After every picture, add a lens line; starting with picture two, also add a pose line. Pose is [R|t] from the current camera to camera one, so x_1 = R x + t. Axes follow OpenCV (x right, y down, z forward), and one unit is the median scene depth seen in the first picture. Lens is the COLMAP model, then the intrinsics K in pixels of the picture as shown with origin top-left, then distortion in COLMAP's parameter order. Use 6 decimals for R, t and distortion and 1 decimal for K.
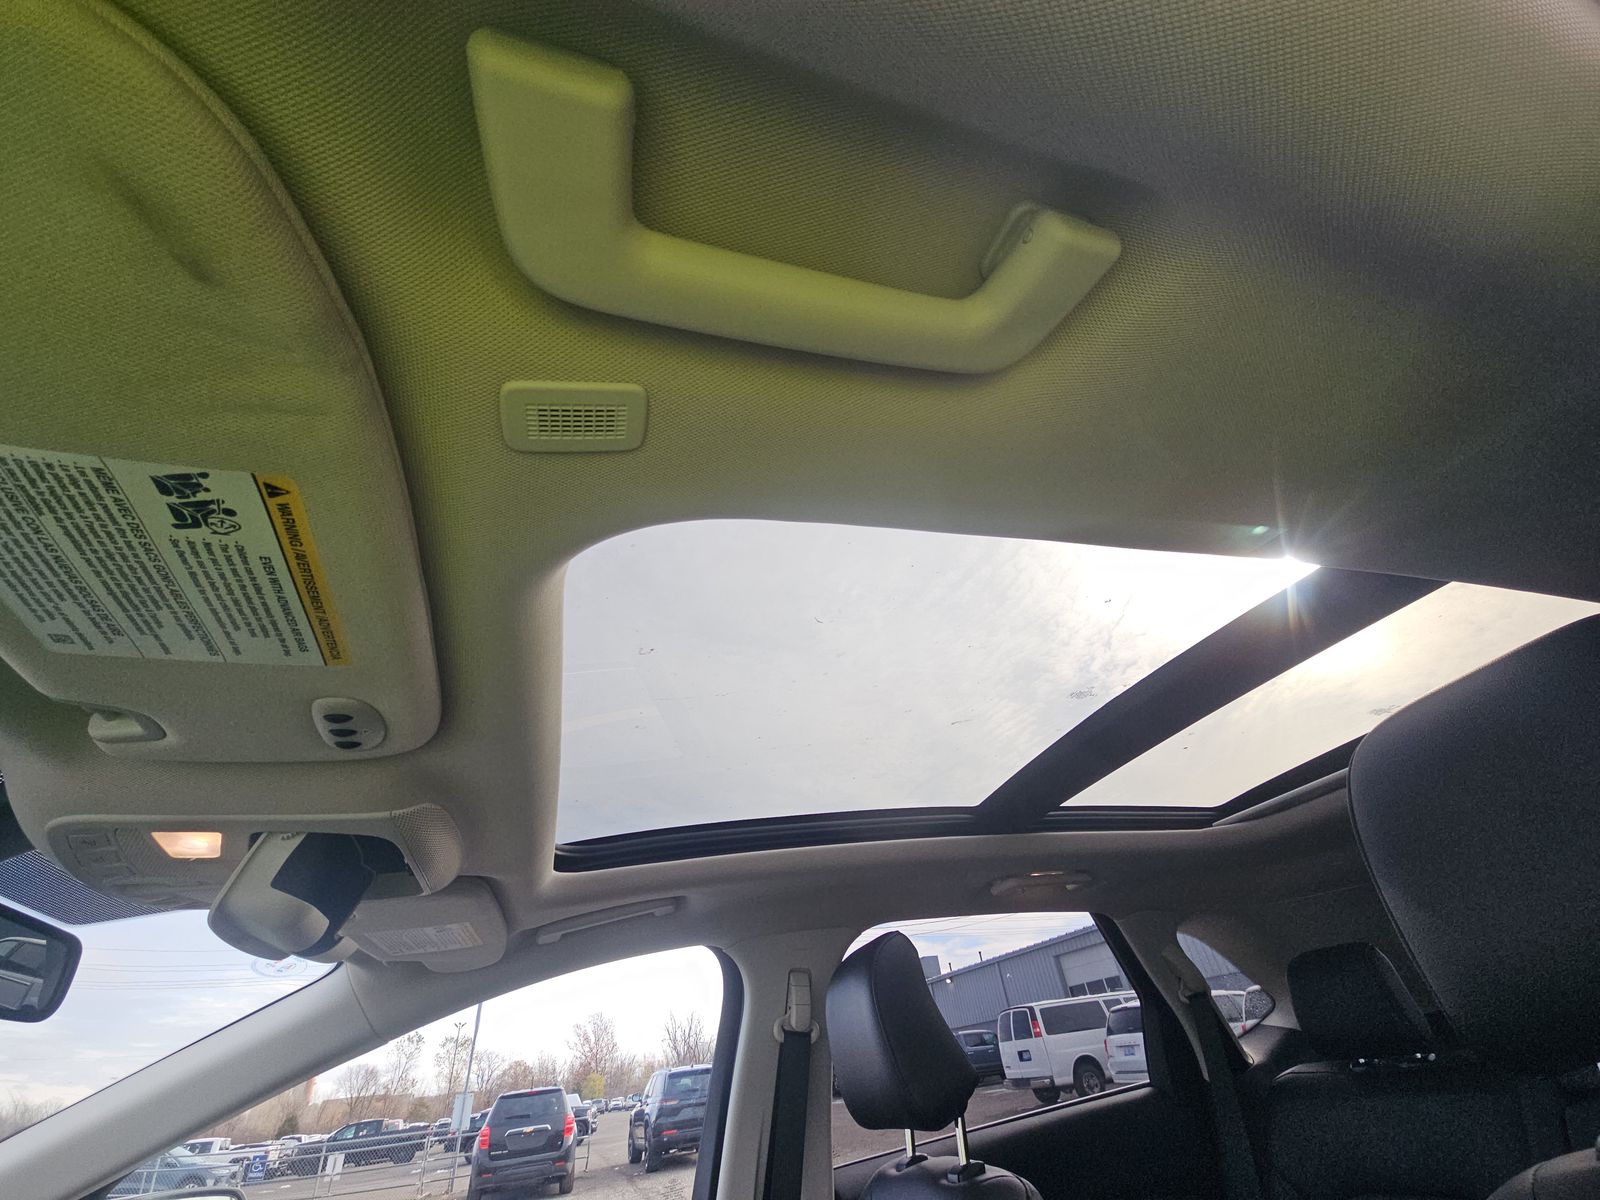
lens RADIAL K [[648.9, 0, 798.6], [0, 648.9, 602.3], [0, 0, 1]] dist [0.001853, -0.000705]
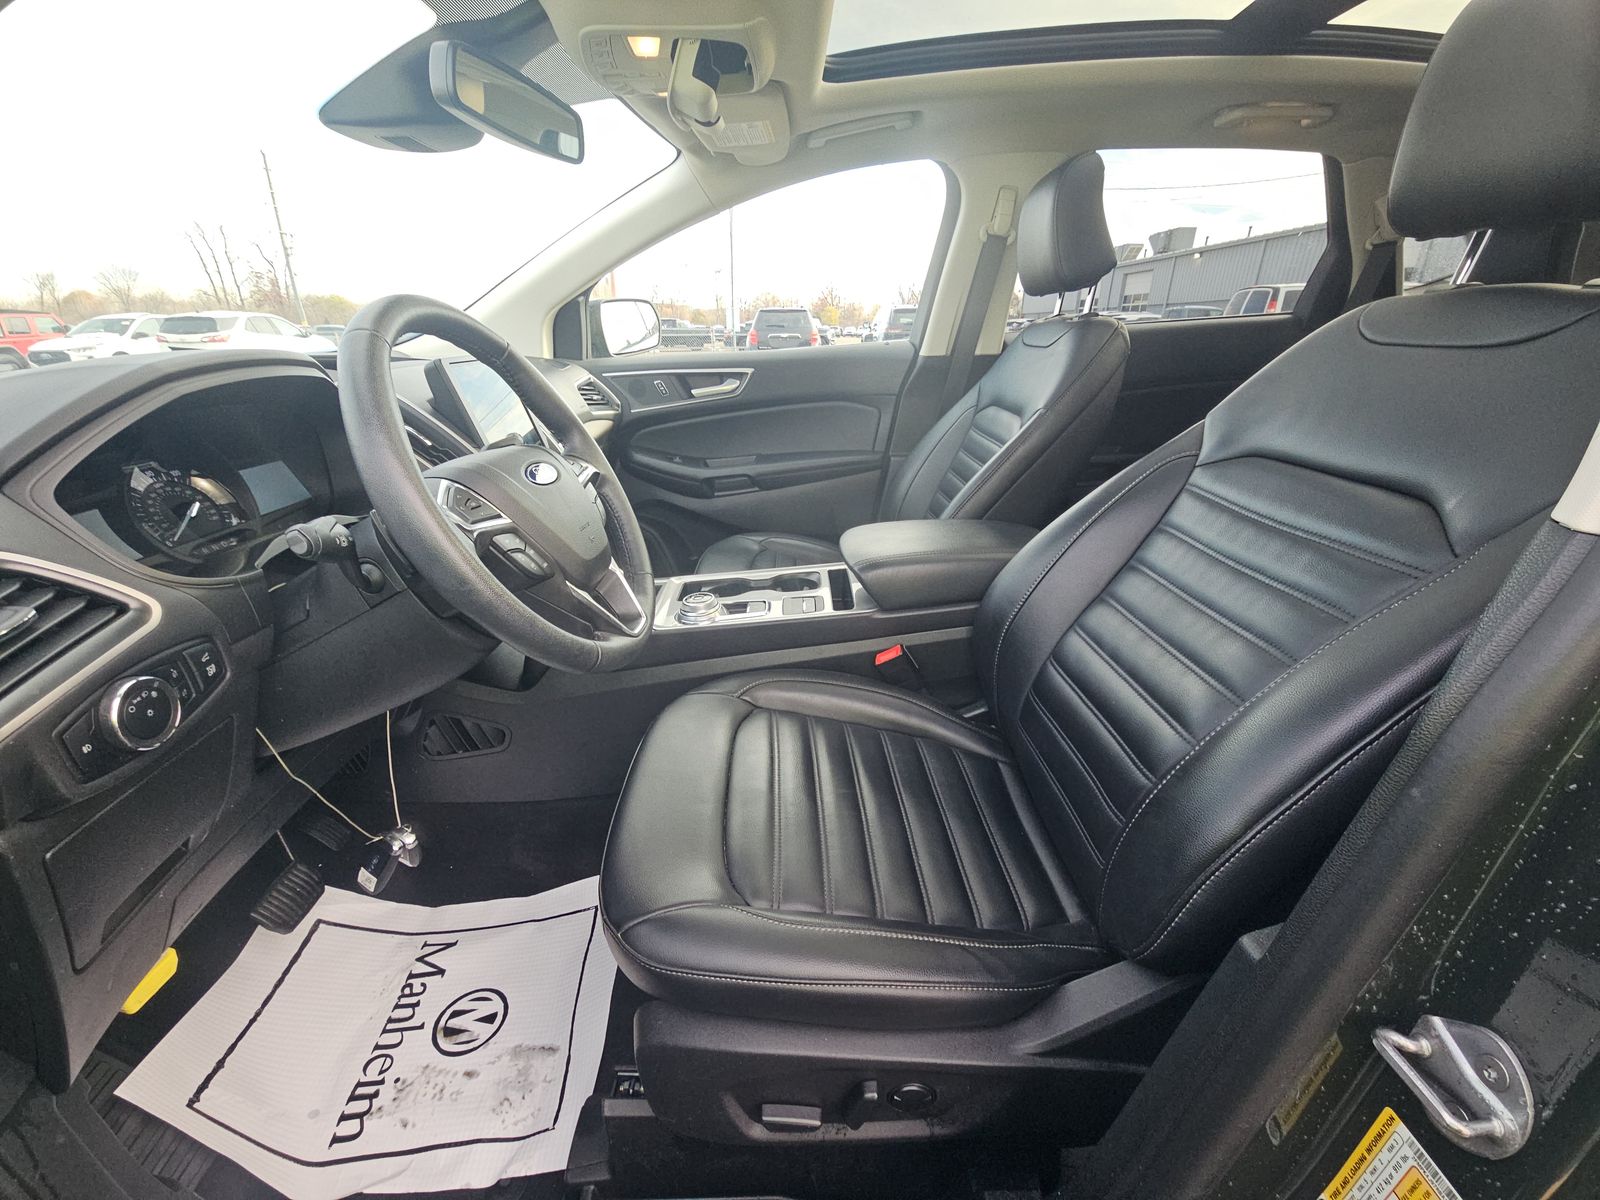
lens RADIAL K [[648.9, 0, 798.6], [0, 648.9, 602.3], [0, 0, 1]] dist [0.001853, -0.000705]
pose [[0.951824, 0.211012, -0.222498, 0.083734], [0.086633, 0.510982, 0.855215, -0.161087], [0.294153, -0.833289, 0.468084, -0.471459]]
